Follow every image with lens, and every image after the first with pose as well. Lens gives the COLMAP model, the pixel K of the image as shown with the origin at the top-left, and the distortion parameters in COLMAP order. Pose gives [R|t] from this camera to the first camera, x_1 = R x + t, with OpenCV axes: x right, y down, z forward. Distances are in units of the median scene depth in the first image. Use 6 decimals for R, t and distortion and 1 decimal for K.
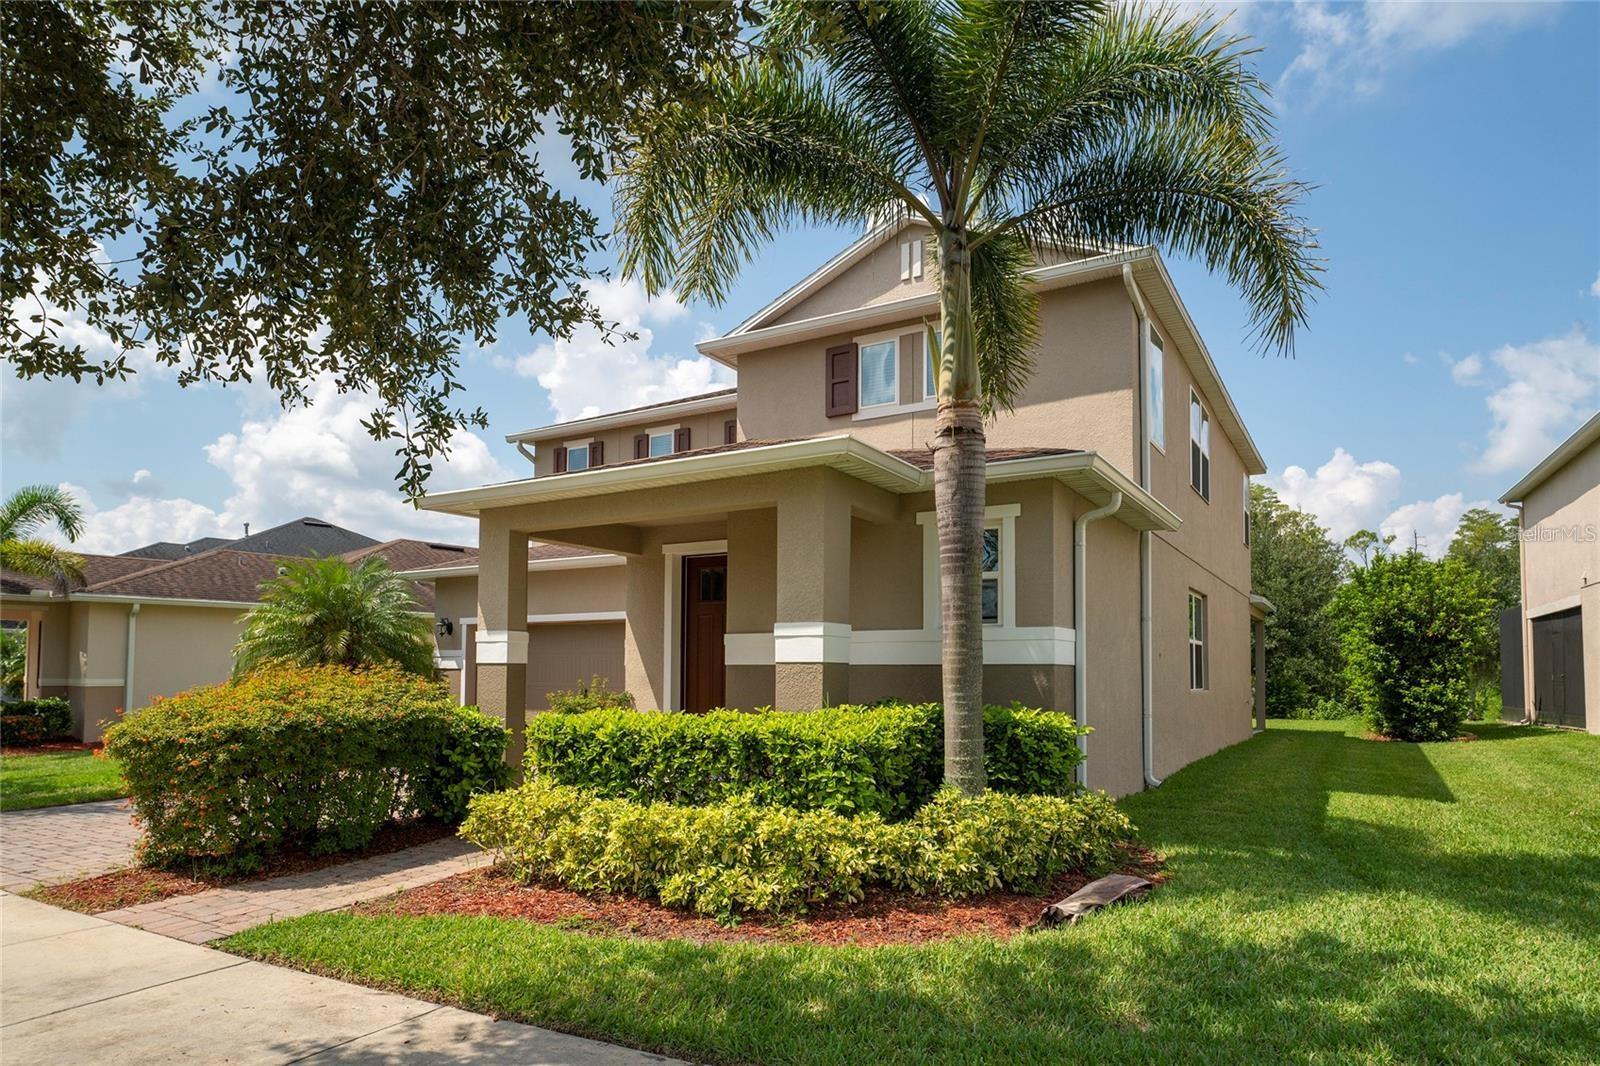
lens RADIAL K [[949.2, 0, 798.3], [0, 949.2, 633.6], [0, 0, 1]] dist [-0.000642, 0.000366]
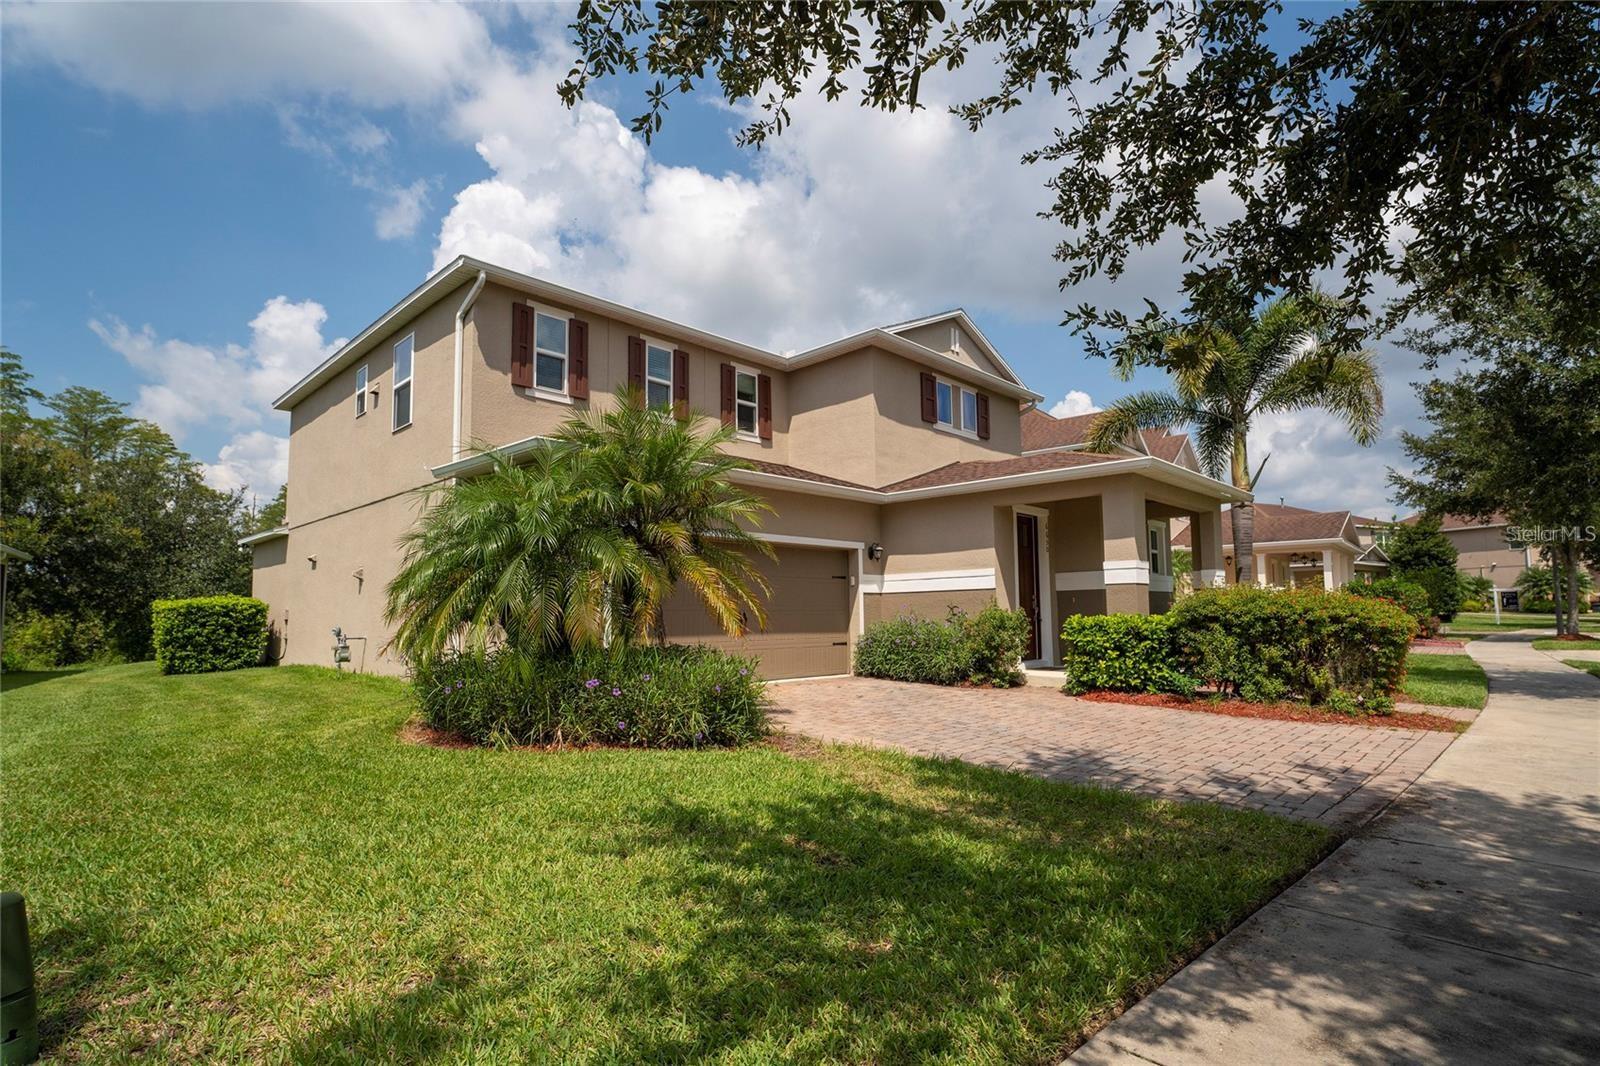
lens RADIAL K [[785.2, 0, 764.7], [0, 785.2, 561.9], [0, 0, 1]] dist [-0.025445, -0.000187]
pose [[0.258878, 0.061206, 0.963969, -1.279047], [-0.035050, 0.997928, -0.053950, 0.067069], [-0.965274, -0.019821, 0.260486, 1.005107]]
